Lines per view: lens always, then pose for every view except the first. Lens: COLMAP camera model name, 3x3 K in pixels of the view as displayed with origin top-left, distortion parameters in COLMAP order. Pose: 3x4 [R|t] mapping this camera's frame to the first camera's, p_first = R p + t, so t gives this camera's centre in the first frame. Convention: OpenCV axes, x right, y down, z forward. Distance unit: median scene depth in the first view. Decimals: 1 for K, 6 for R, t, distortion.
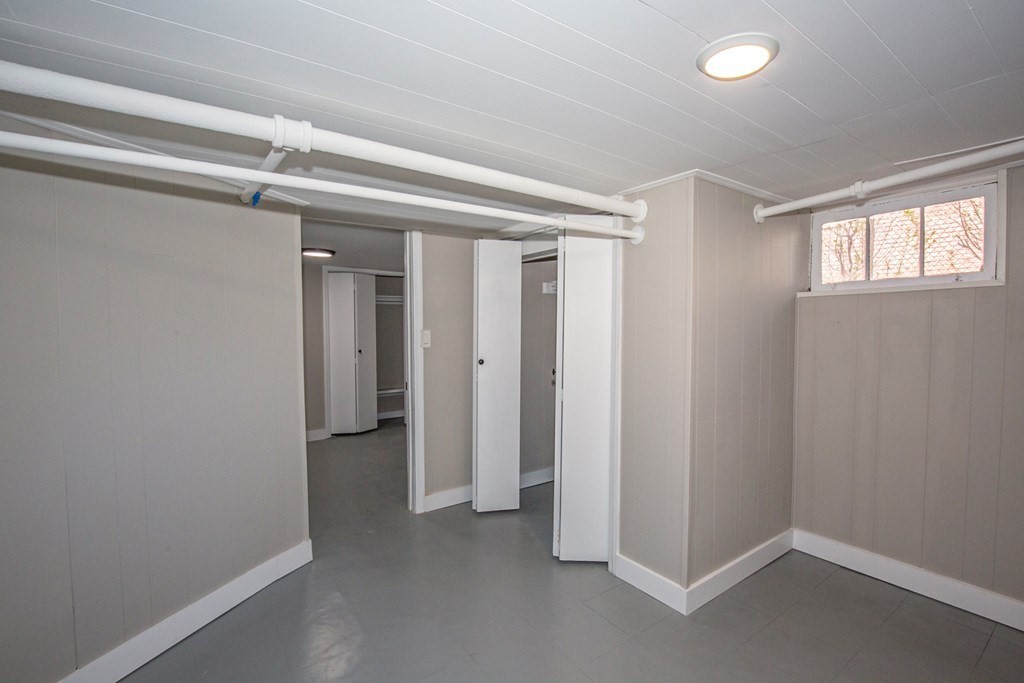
lens RADIAL K [[477.8, 0, 517.5], [0, 477.8, 344.6], [0, 0, 1]] dist [-0.026850, 0.002116]
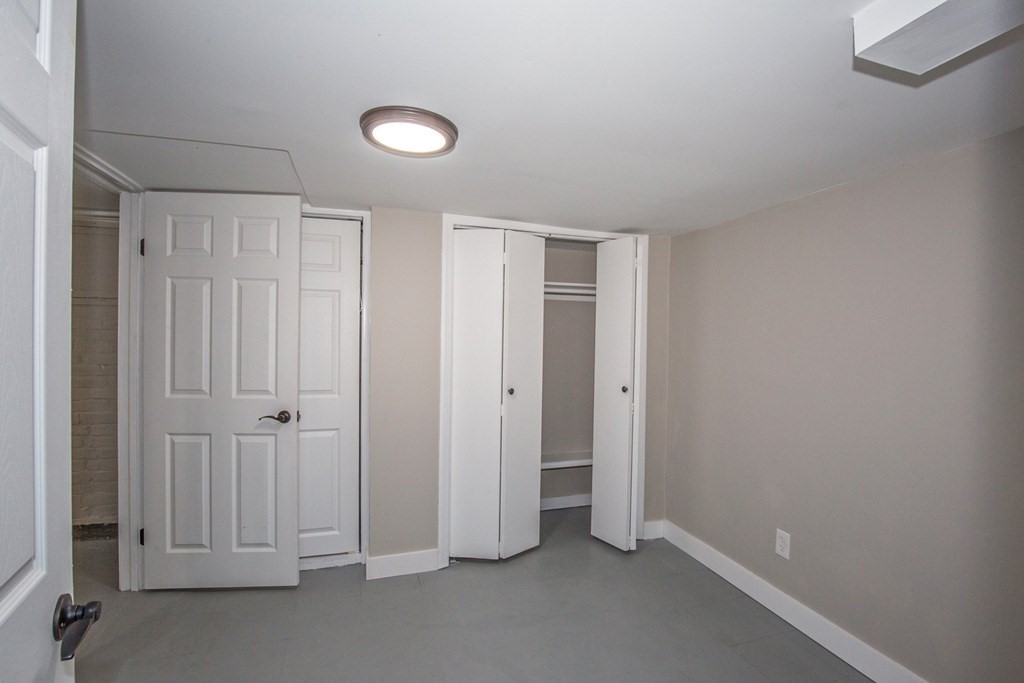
lens RADIAL K [[477.8, 0, 517.5], [0, 477.8, 344.6], [0, 0, 1]] dist [-0.026850, 0.002116]
pose [[0.944464, 0.026220, -0.327566, -0.165693], [-0.037617, 0.998886, -0.028505, -0.020194], [0.326453, 0.039244, 0.944398, 0.538962]]
